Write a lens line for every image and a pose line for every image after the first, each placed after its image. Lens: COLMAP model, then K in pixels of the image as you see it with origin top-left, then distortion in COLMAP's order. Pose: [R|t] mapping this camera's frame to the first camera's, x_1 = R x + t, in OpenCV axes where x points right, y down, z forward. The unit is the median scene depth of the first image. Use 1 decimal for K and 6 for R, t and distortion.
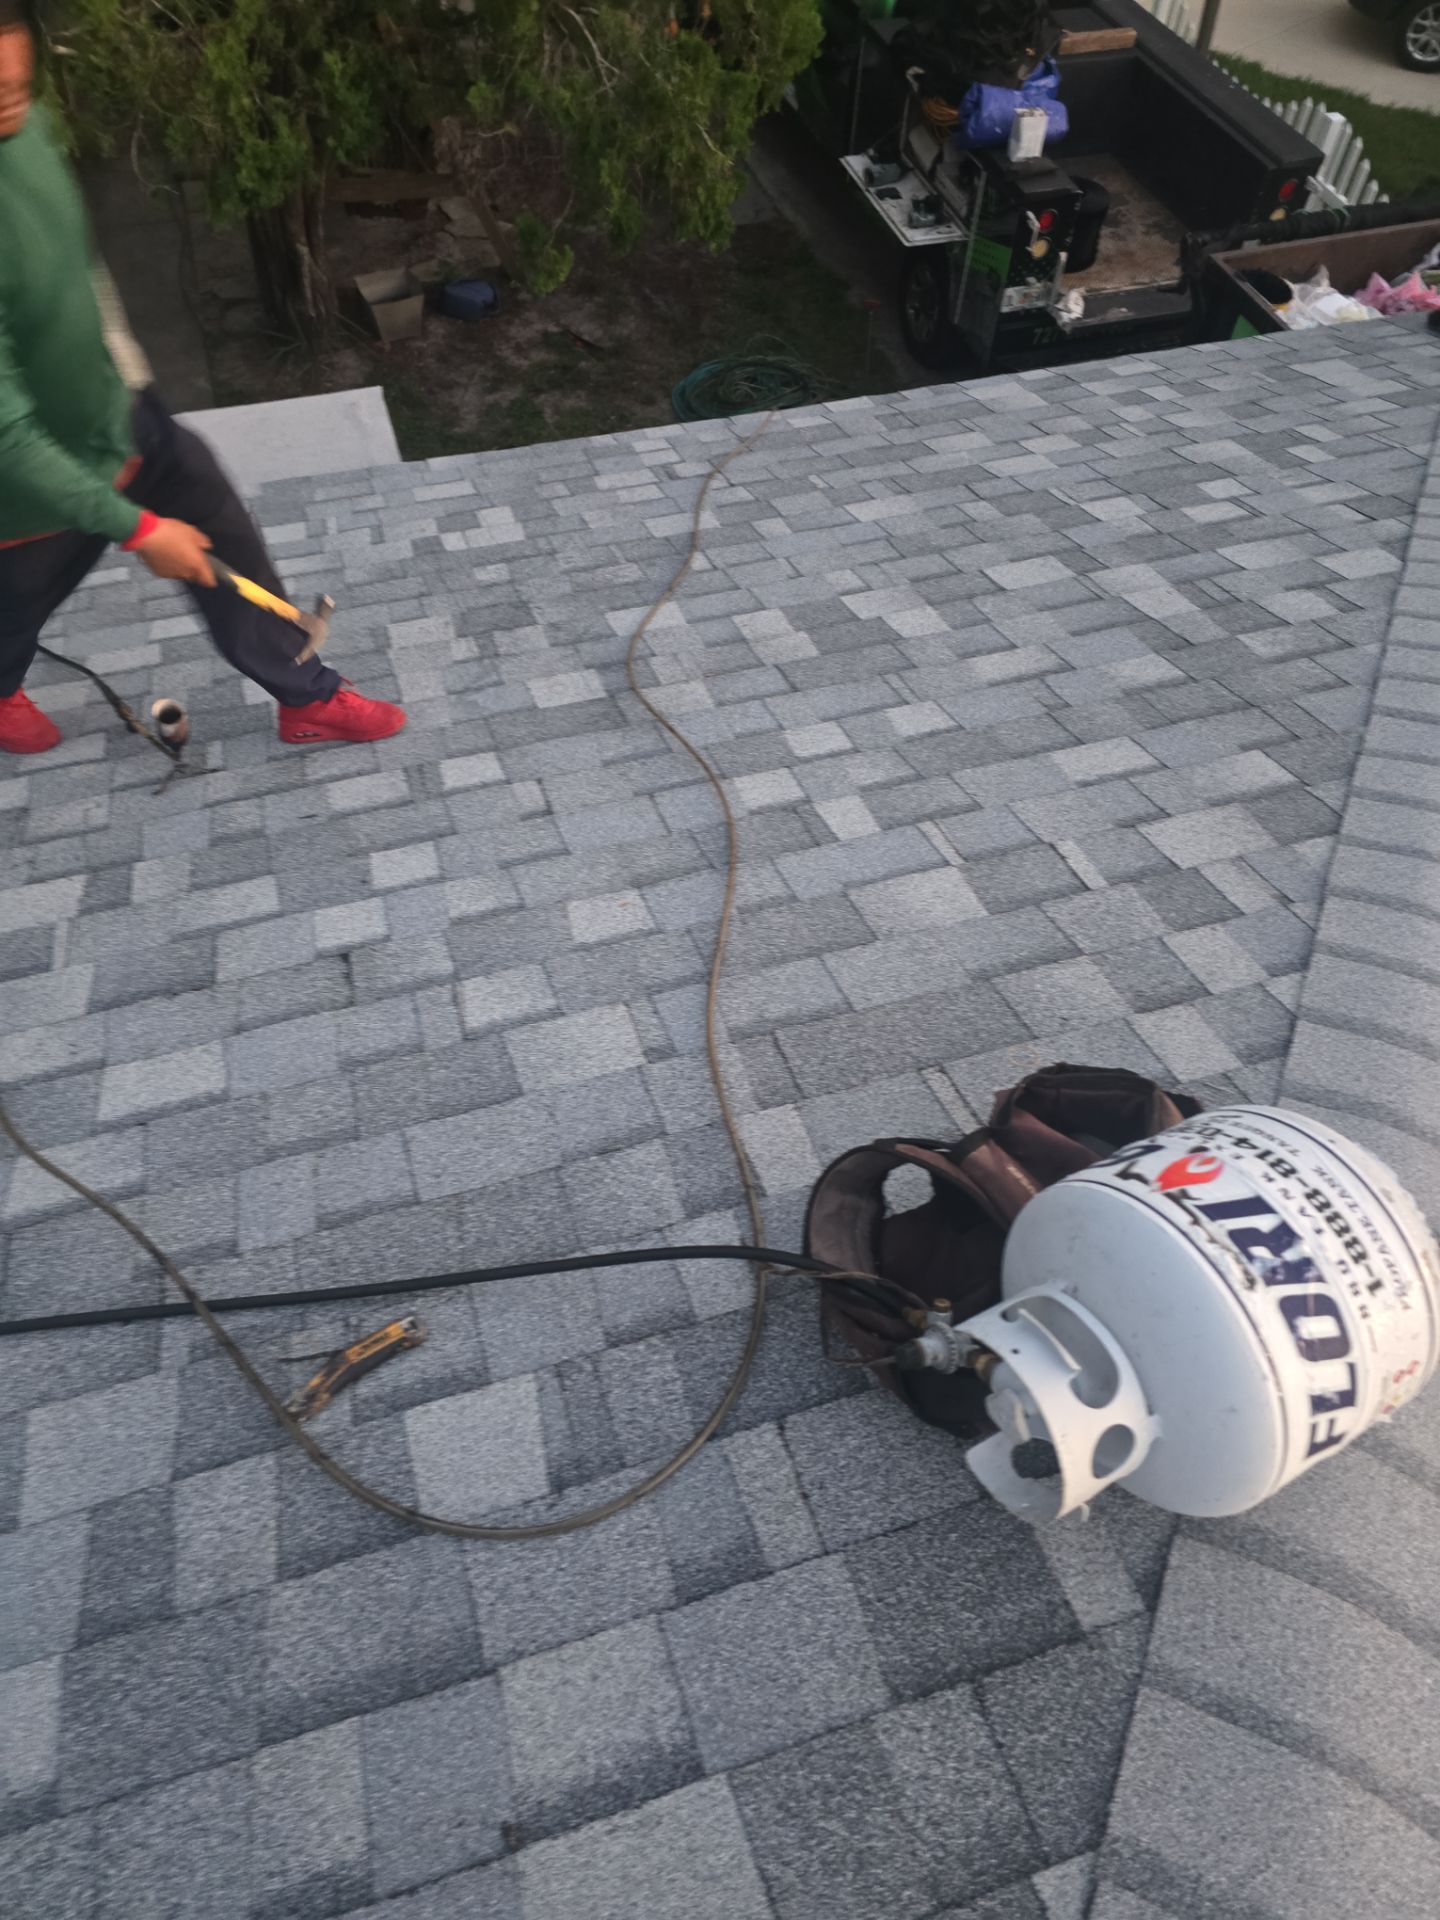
lens RADIAL K [[1275.4, 0, 722.6], [0, 1275.4, 958.2], [0, 0, 1]] dist [0.069152, -0.070935]
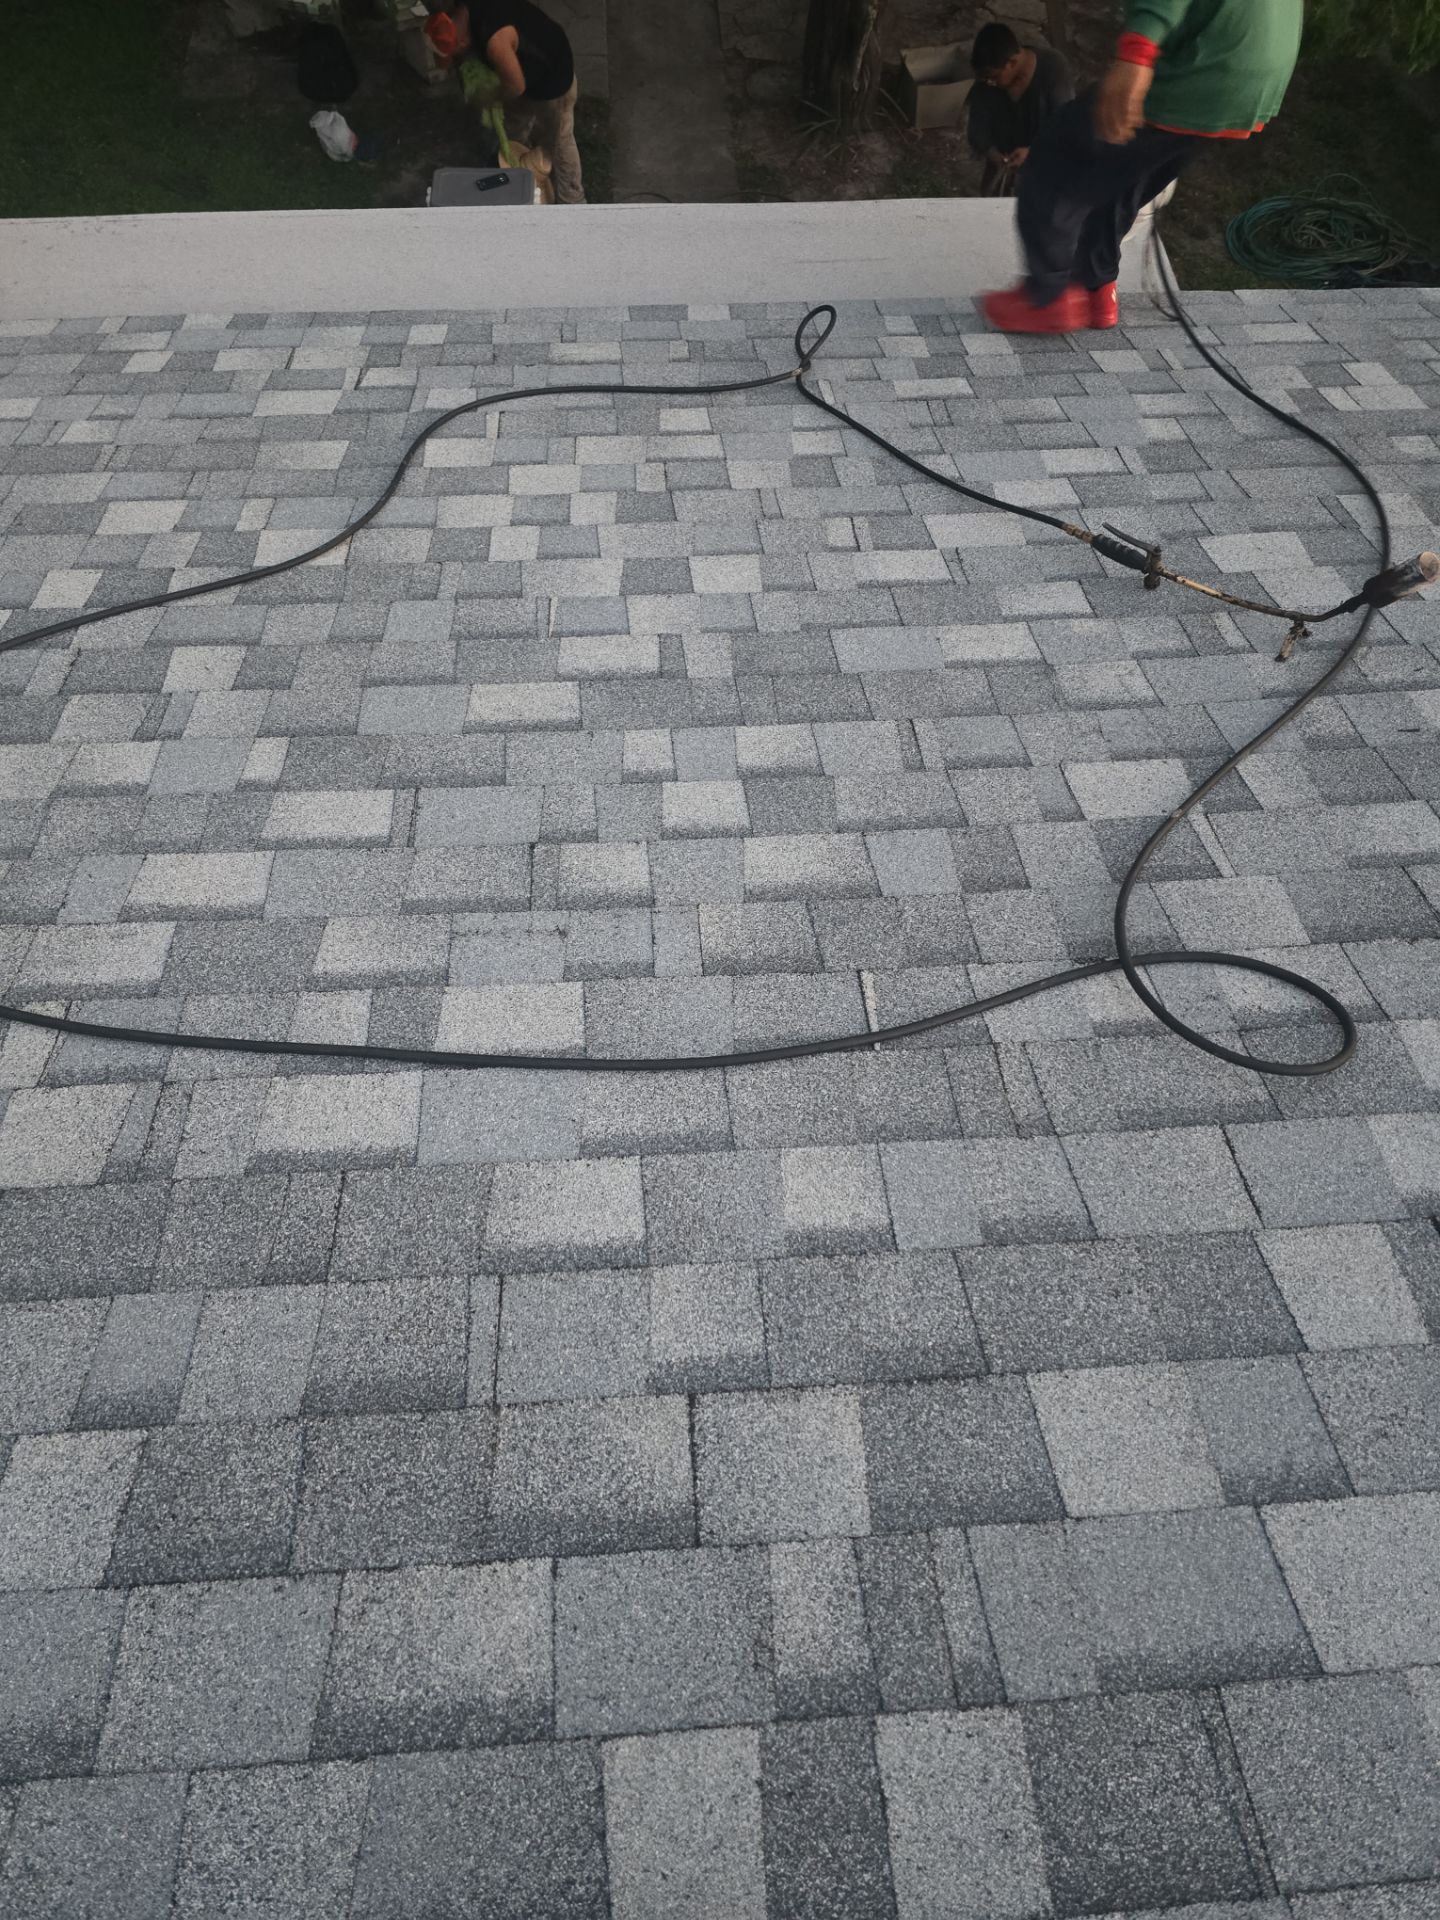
lens RADIAL K [[1275.4, 0, 722.6], [0, 1275.4, 958.2], [0, 0, 1]] dist [0.069152, -0.070935]
pose [[0.972305, 0.201604, -0.118228, -0.820925], [-0.186401, 0.974091, 0.128070, 0.016388], [0.140984, -0.102485, 0.984693, 0.084904]]
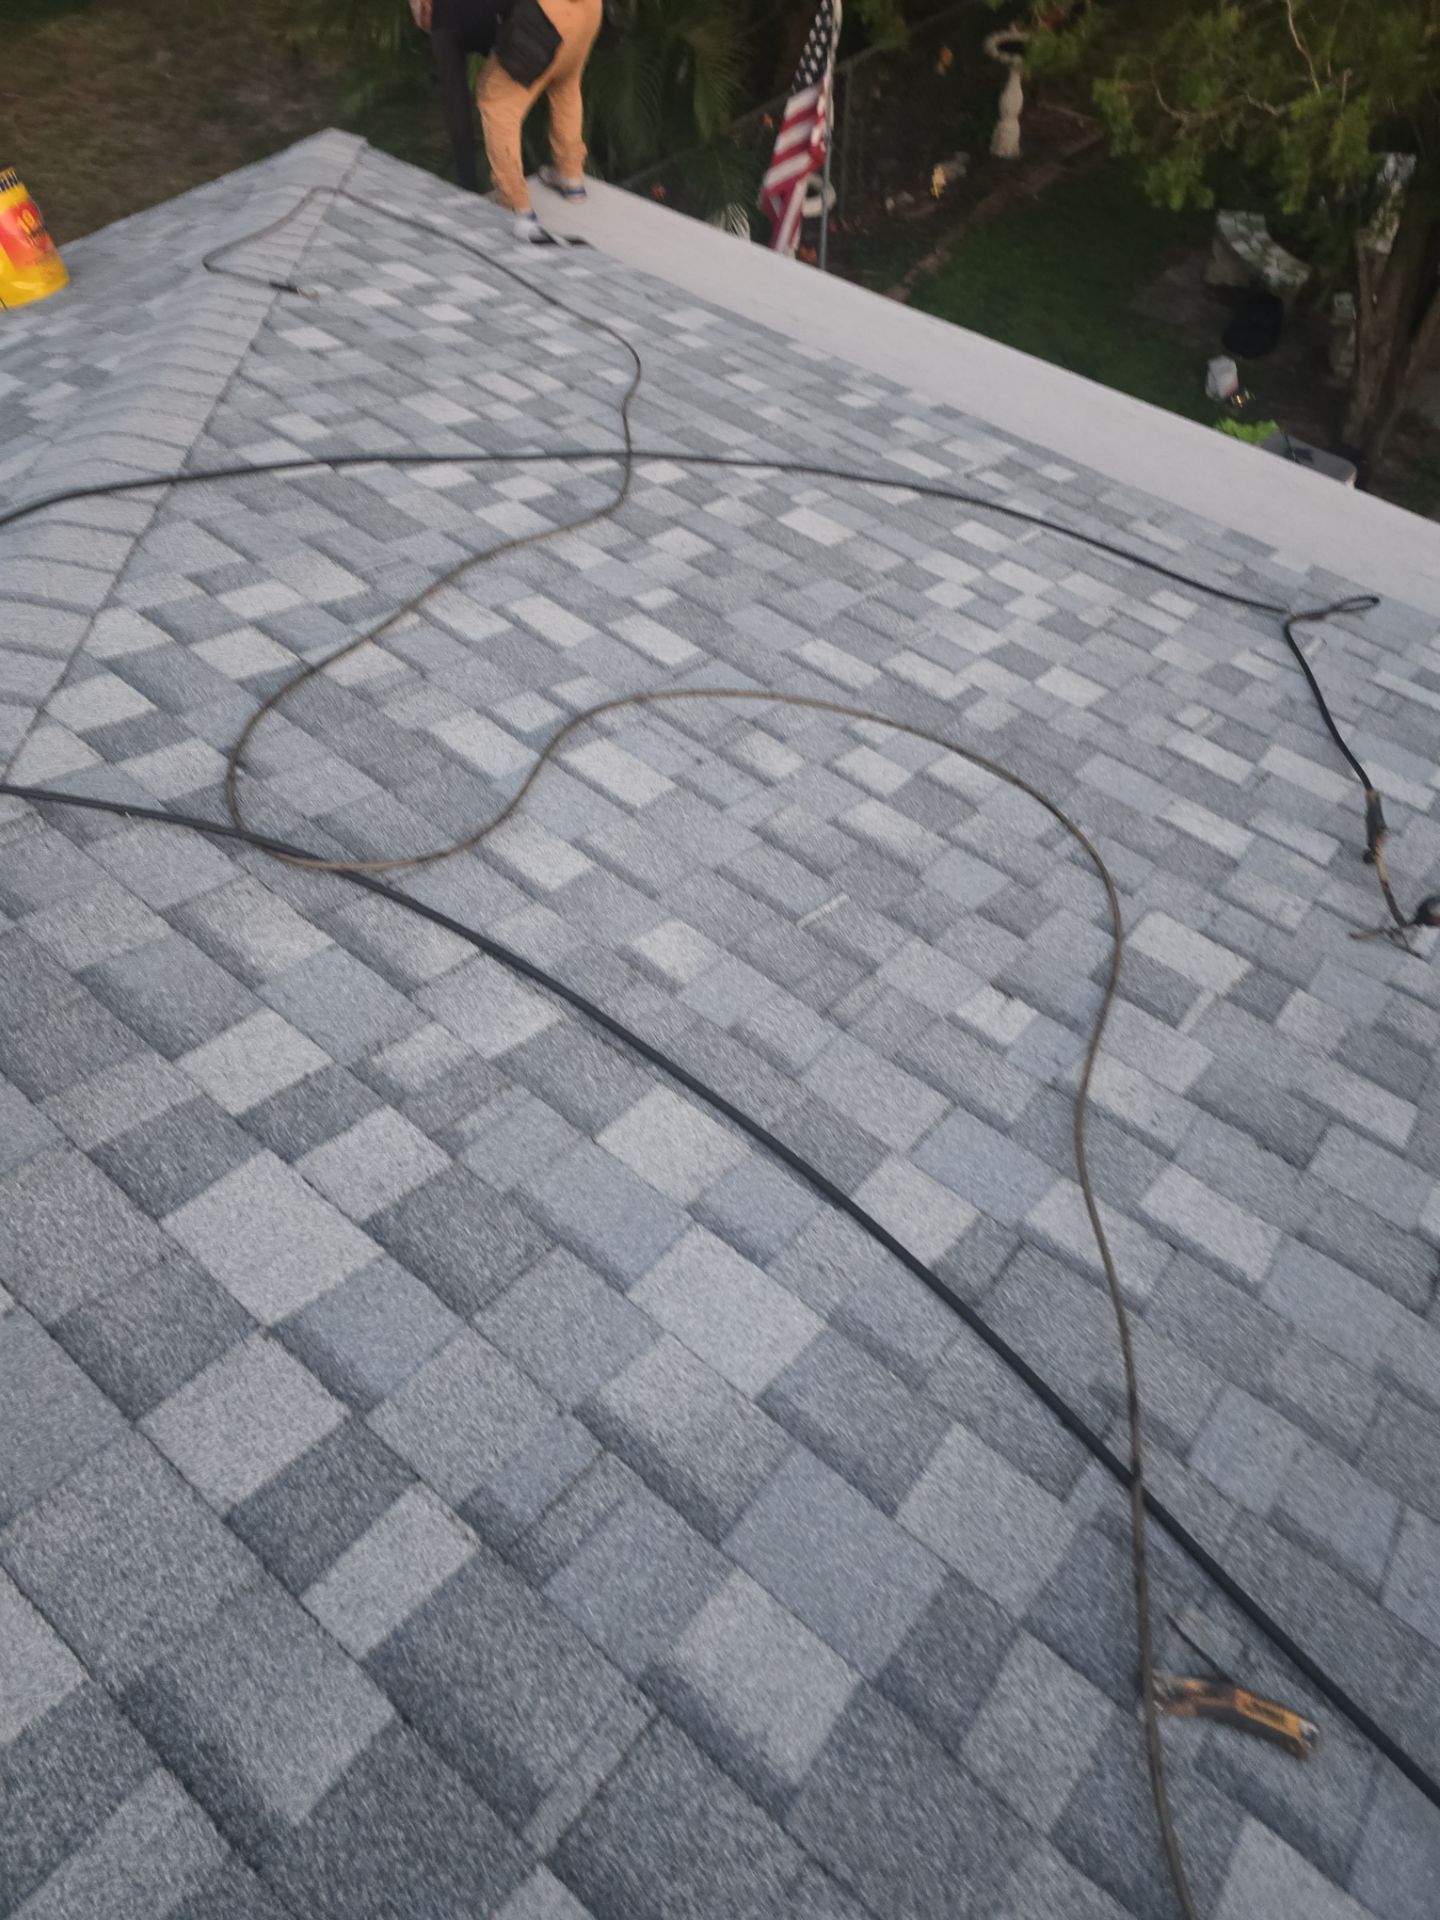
lens RADIAL K [[1275.4, 0, 722.6], [0, 1275.4, 958.2], [0, 0, 1]] dist [0.069152, -0.070935]
pose [[0.548619, 0.666426, -0.504870, -0.276427], [-0.683301, 0.705367, 0.188568, 0.025382], [0.481785, 0.241526, 0.842347, -0.004843]]
